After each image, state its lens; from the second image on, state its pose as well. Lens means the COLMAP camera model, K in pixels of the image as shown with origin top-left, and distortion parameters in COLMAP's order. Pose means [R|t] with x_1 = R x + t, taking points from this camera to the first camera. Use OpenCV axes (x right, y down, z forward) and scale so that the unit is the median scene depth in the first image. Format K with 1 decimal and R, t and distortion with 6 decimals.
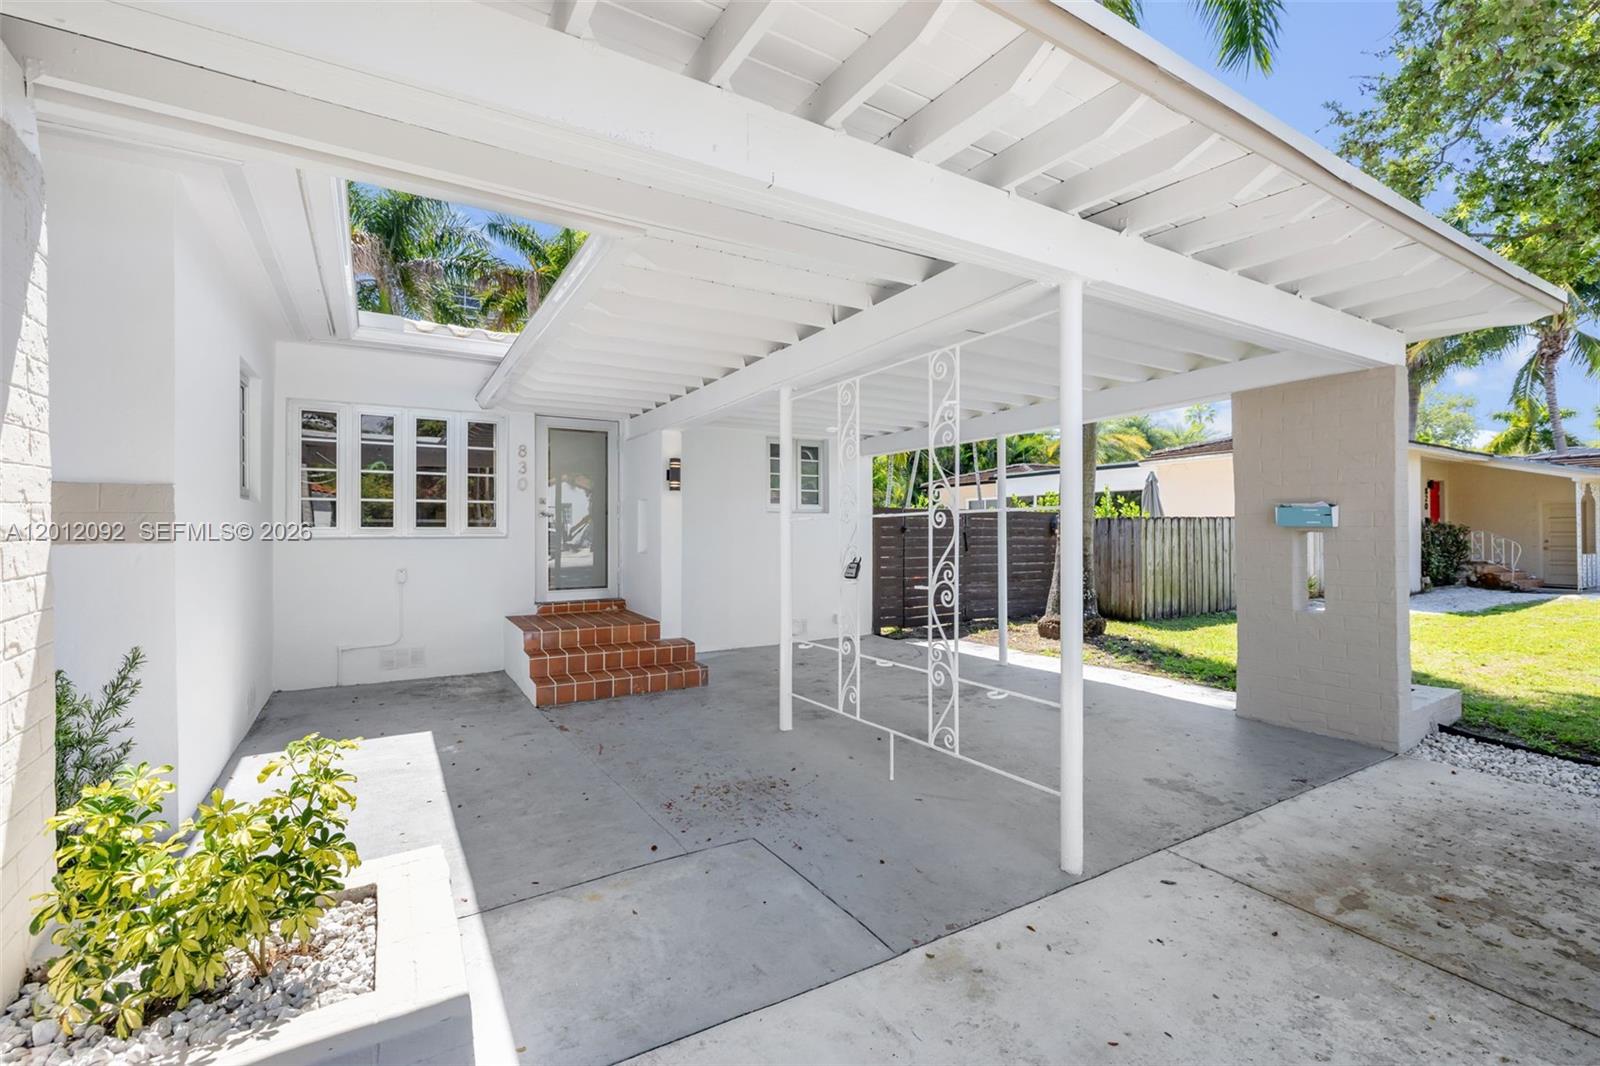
lens RADIAL K [[696.8, 0, 798.8], [0, 696.8, 528.0], [0, 0, 1]] dist [0.000129, 0.000057]
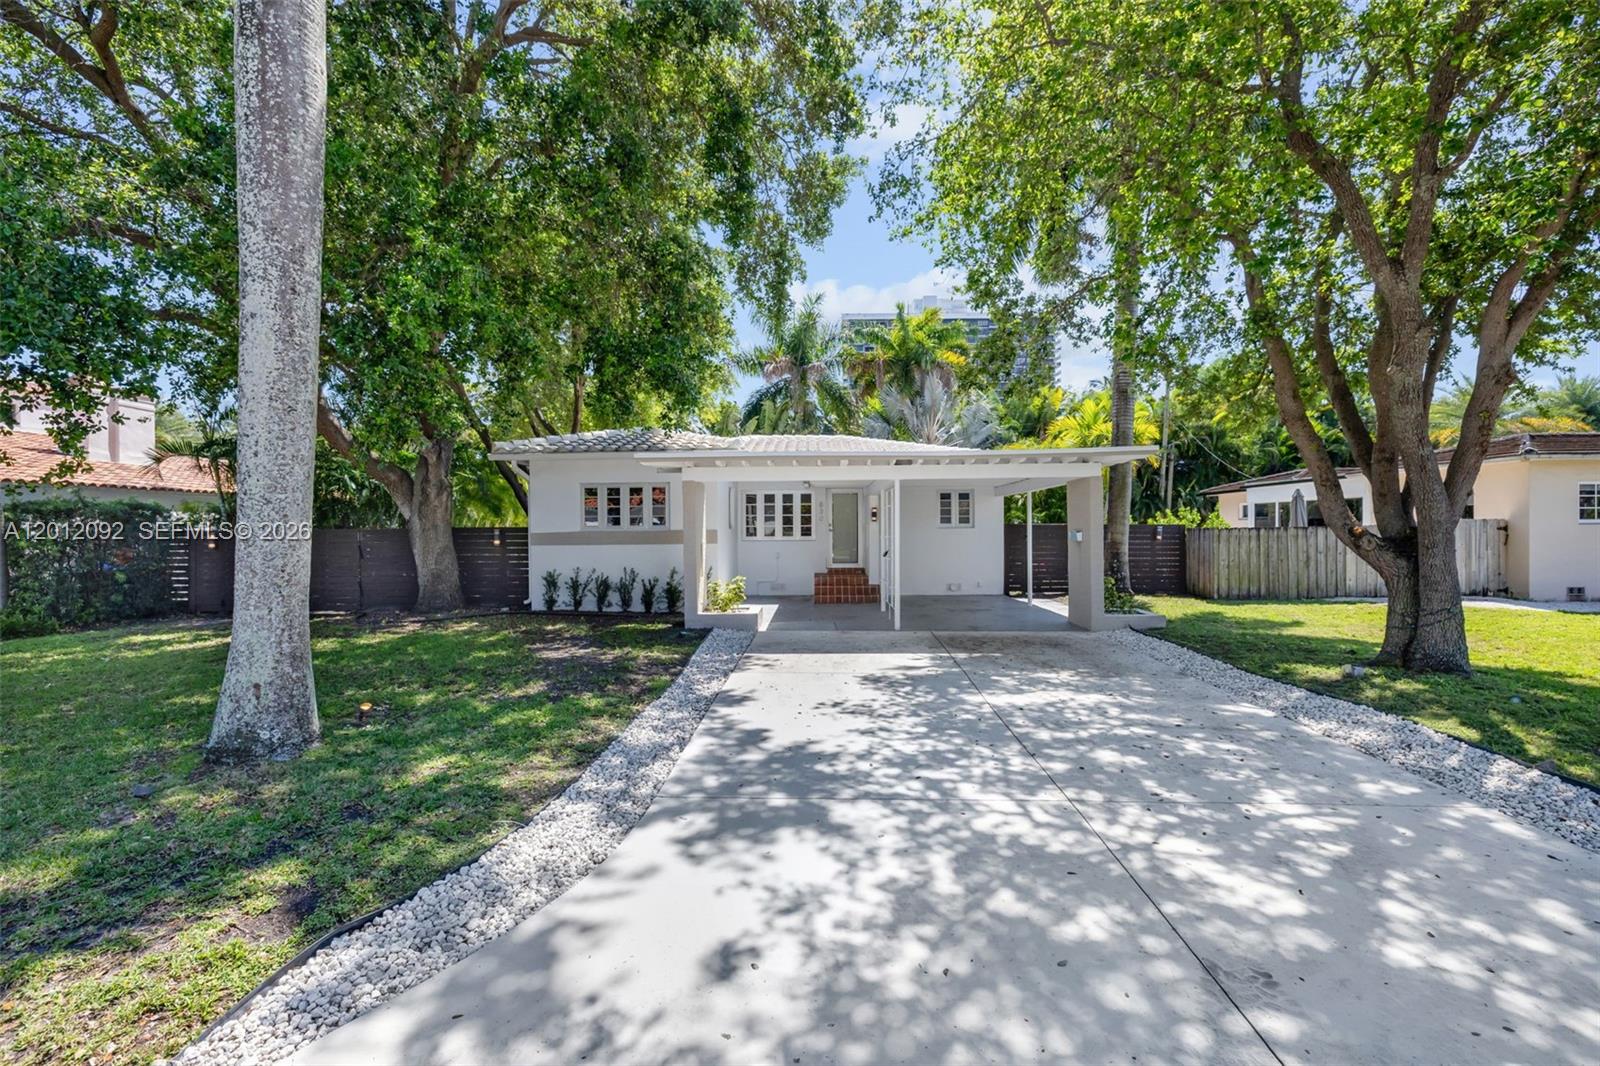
lens RADIAL K [[696.8, 0, 798.7], [0, 696.8, 531.1], [0, 0, 1]] dist [0.000129, 0.000057]
pose [[0.848607, -0.002033, -0.529020, 0.734704], [0.004194, 0.999987, 0.002886, -0.023820], [0.529007, -0.004668, 0.848605, -0.982097]]
